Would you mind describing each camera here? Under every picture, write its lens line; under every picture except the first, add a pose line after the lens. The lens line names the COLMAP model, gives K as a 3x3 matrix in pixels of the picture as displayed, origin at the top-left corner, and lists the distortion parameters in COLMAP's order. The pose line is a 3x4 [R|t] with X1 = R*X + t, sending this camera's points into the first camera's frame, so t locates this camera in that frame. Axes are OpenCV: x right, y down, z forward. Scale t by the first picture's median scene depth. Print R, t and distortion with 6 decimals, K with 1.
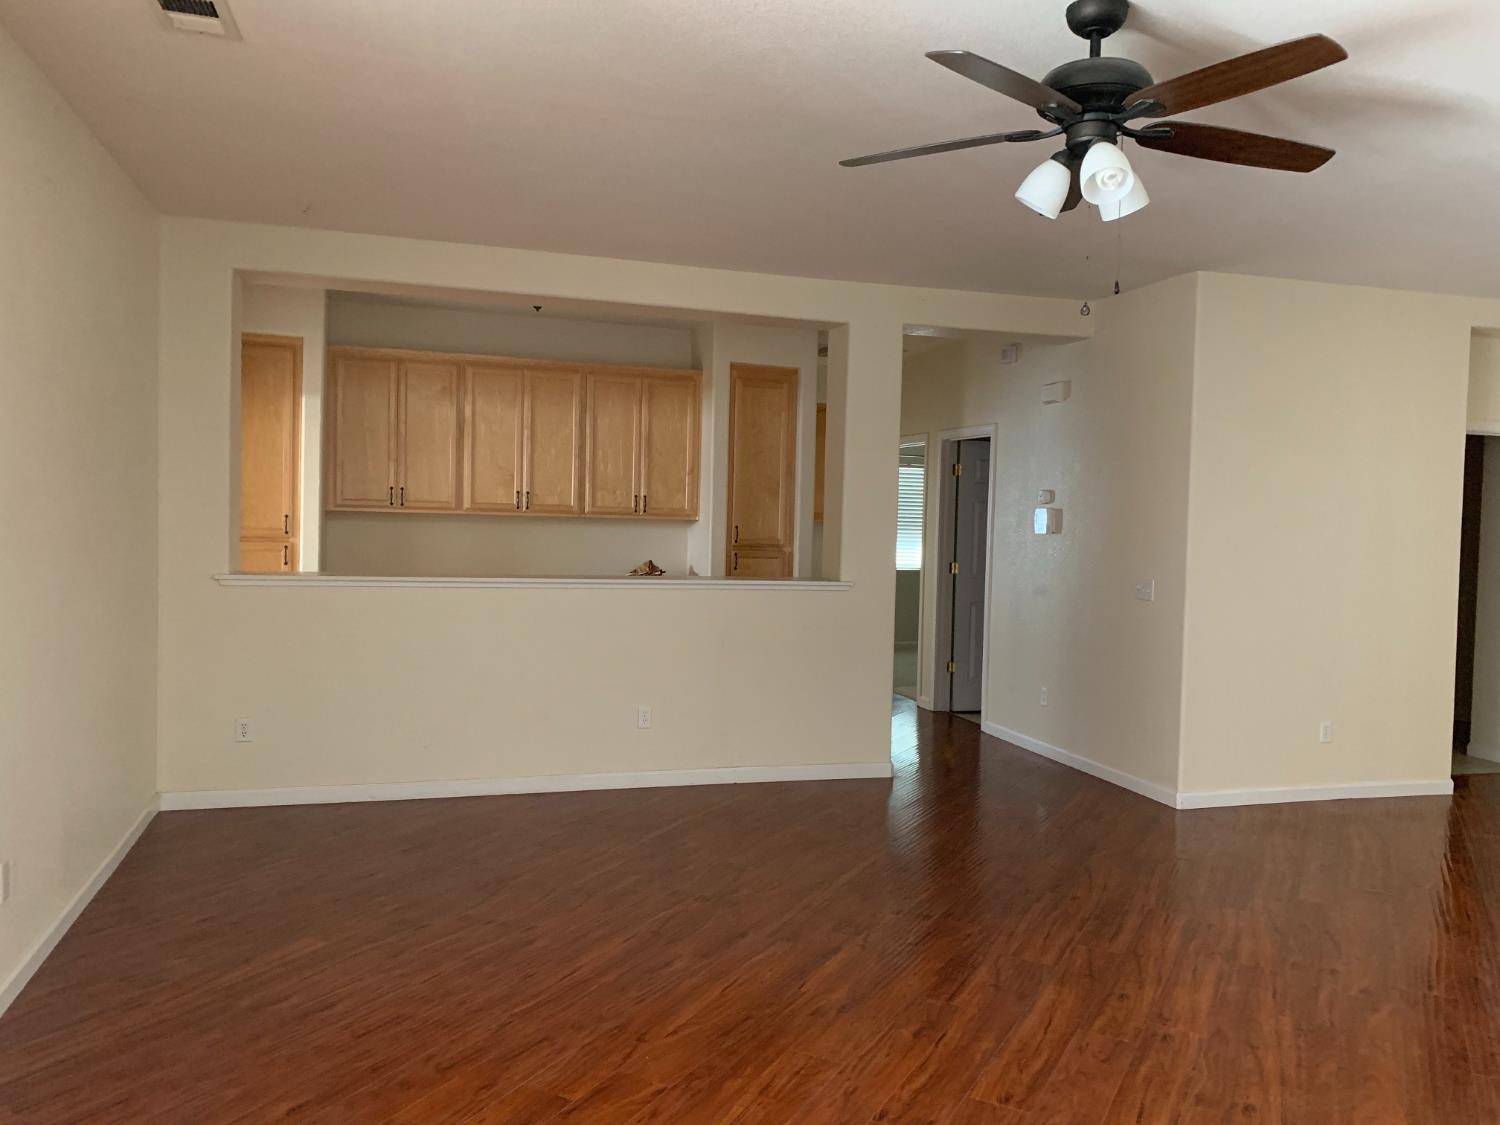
lens RADIAL K [[1126.3, 0, 743.0], [0, 1126.3, 550.7], [0, 0, 1]] dist [0.006764, -0.017428]
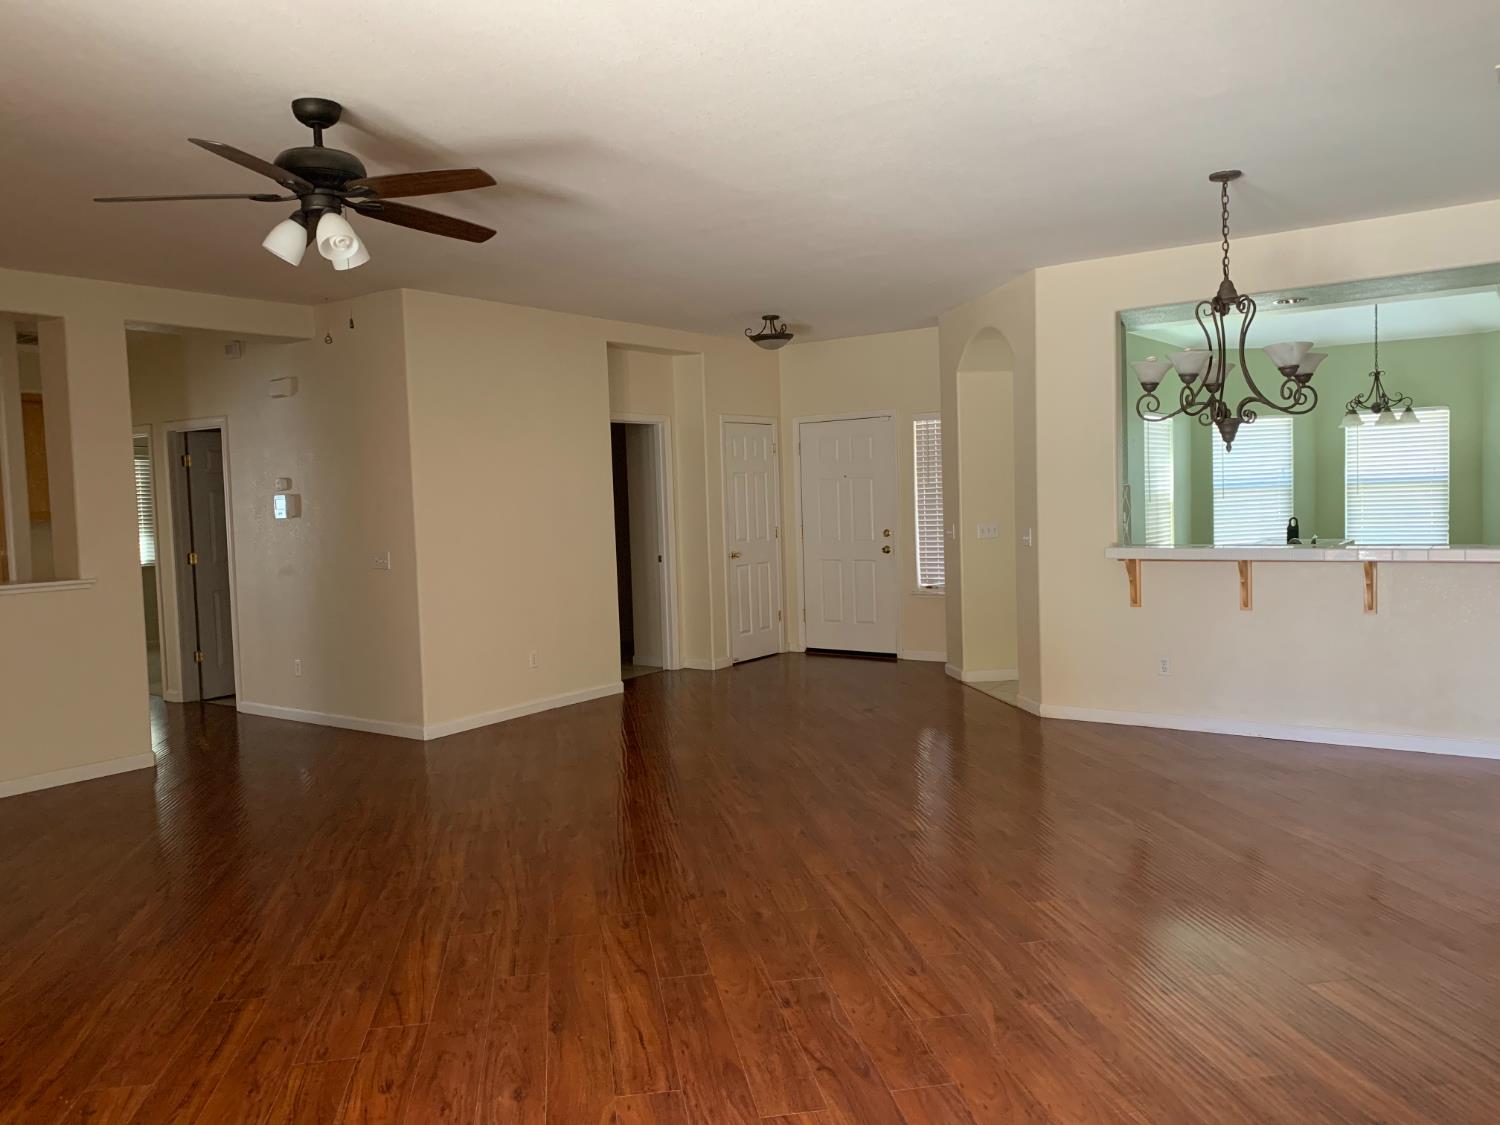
lens RADIAL K [[1126.3, 0, 742.7], [0, 1126.3, 547.4], [0, 0, 1]] dist [0.006764, -0.017428]
pose [[0.784974, -0.082655, 0.613990, -0.097688], [0.074838, 0.996454, 0.038462, 0.007634], [-0.614991, 0.015758, 0.788376, -0.220818]]
